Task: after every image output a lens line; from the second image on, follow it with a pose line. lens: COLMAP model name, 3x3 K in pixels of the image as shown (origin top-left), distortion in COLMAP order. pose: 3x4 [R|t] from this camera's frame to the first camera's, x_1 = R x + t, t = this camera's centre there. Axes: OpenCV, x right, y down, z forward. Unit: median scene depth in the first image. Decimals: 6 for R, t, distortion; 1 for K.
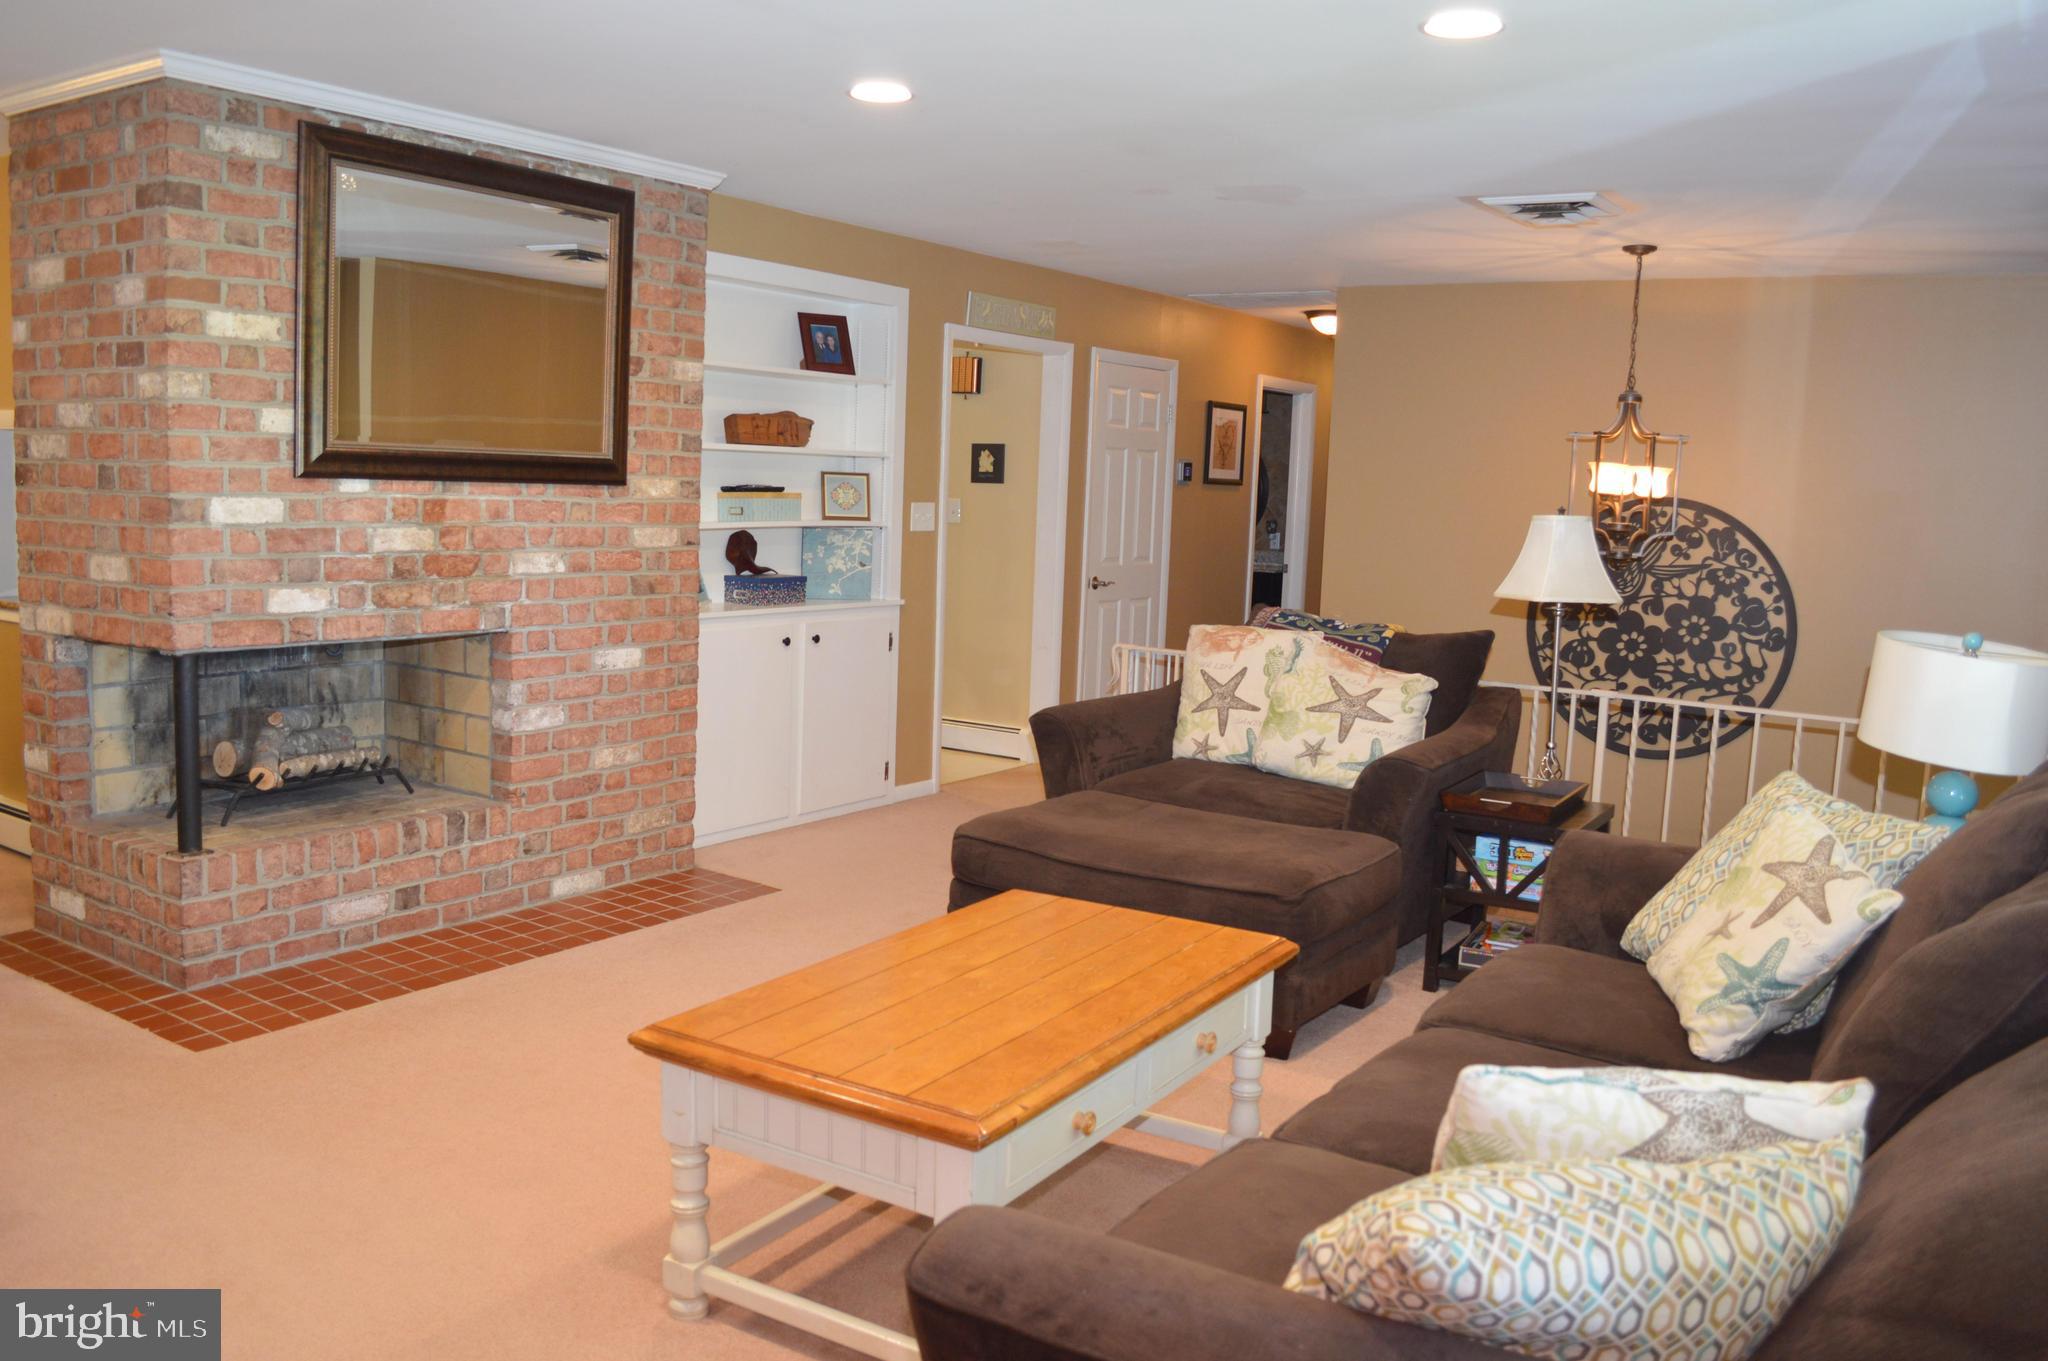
lens RADIAL K [[1634.9, 0, 1020.2], [0, 1634.9, 675.8], [0, 0, 1]] dist [-0.080046, 0.005210]
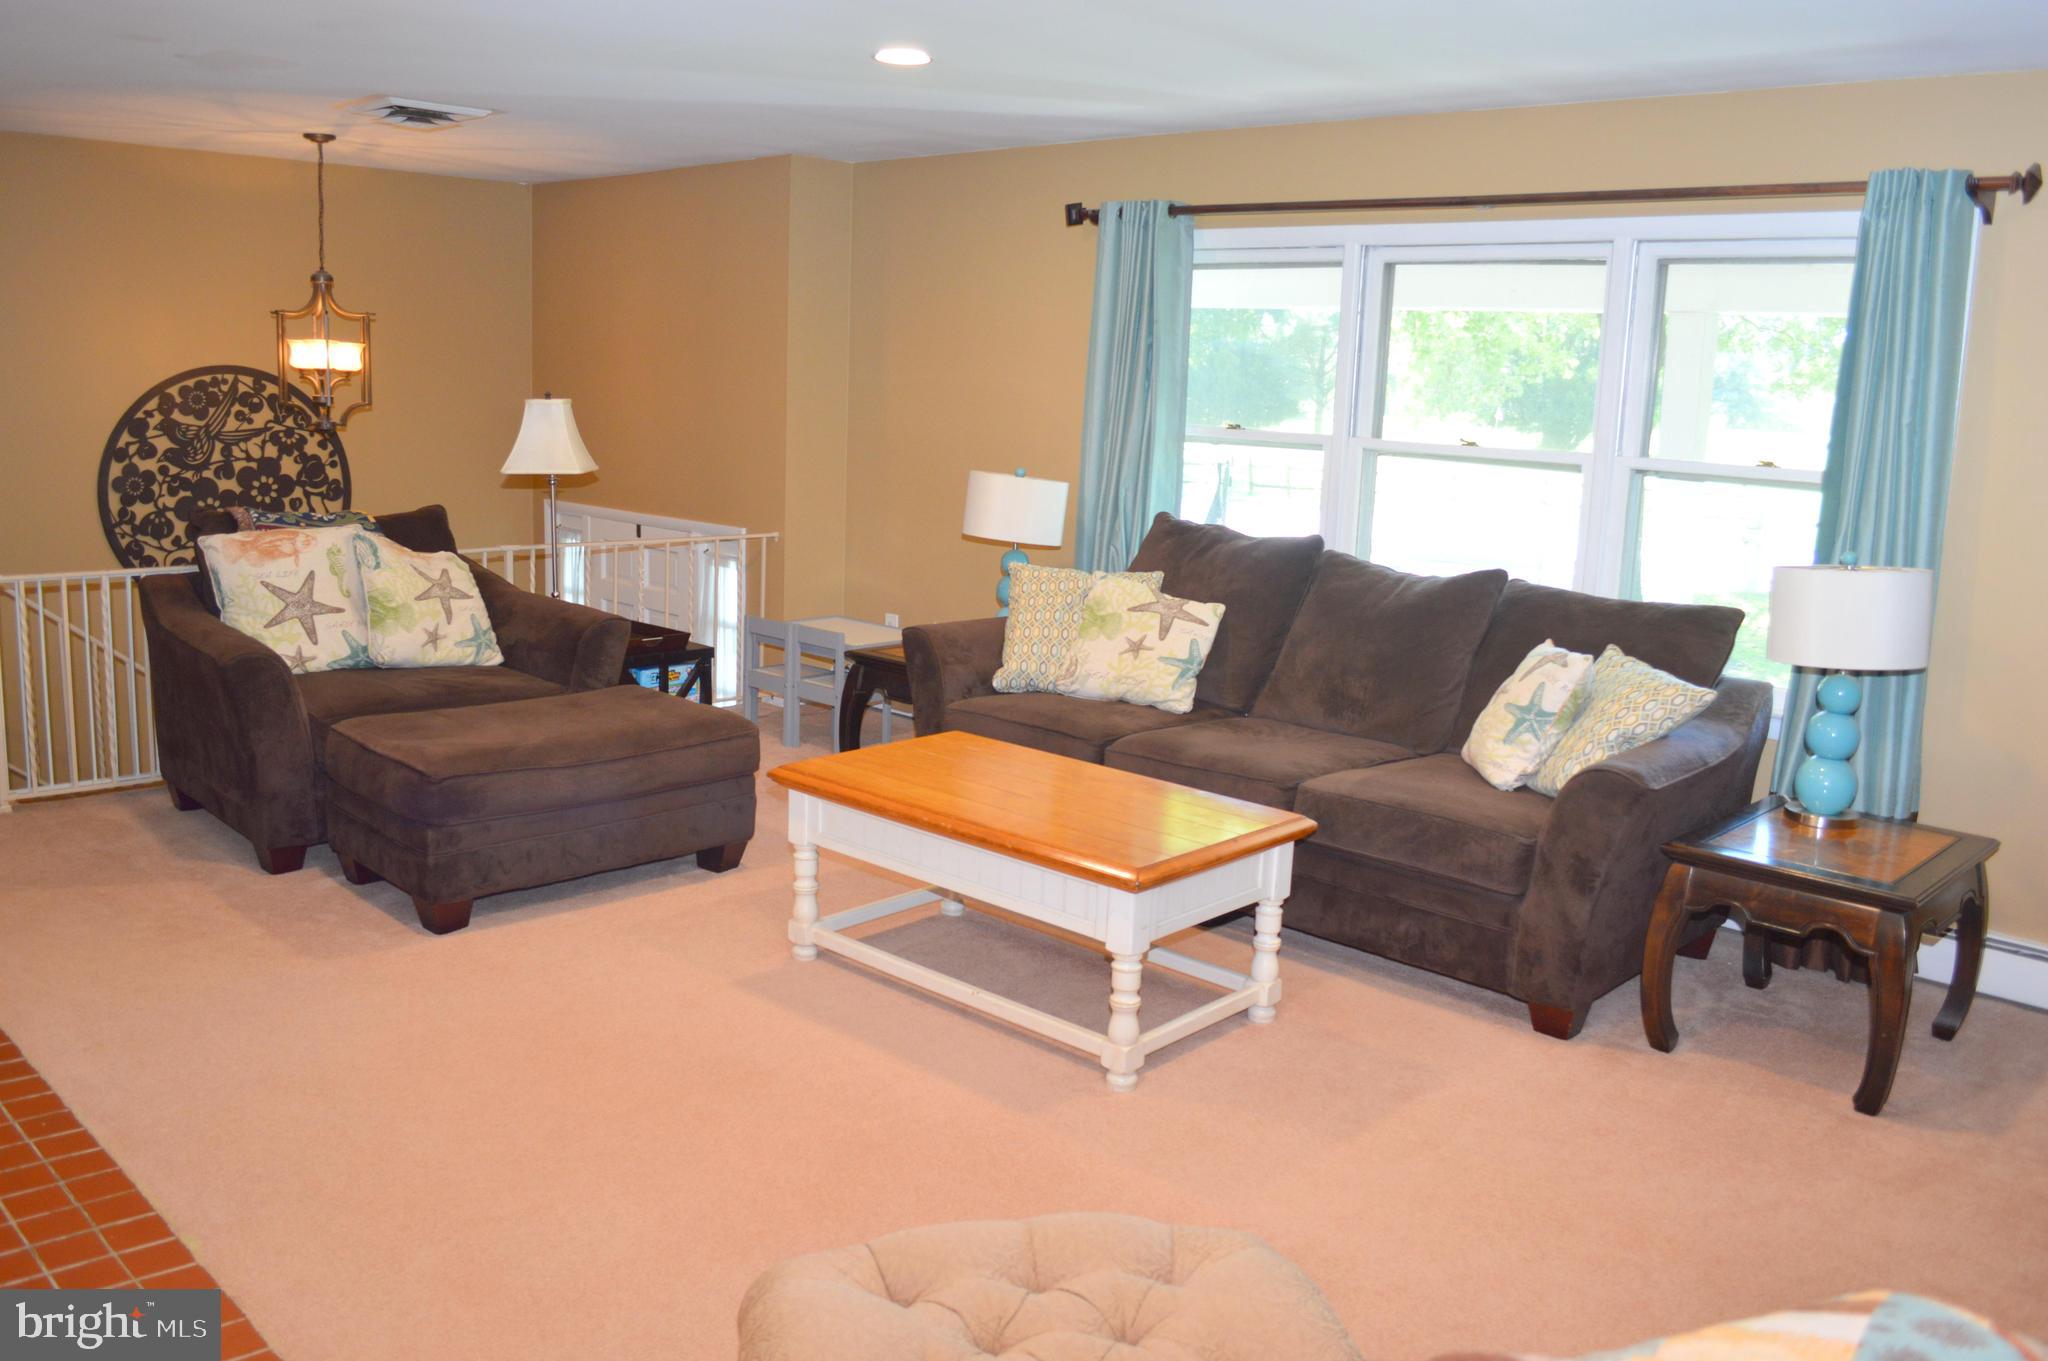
lens RADIAL K [[1634.9, 0, 1020.3], [0, 1634.9, 676.2], [0, 0, 1]] dist [-0.080046, 0.005210]
pose [[0.187802, -0.204978, 0.960580, -0.539362], [0.086013, 0.977657, 0.191805, -0.068891], [-0.978434, 0.046601, 0.201236, 0.303957]]
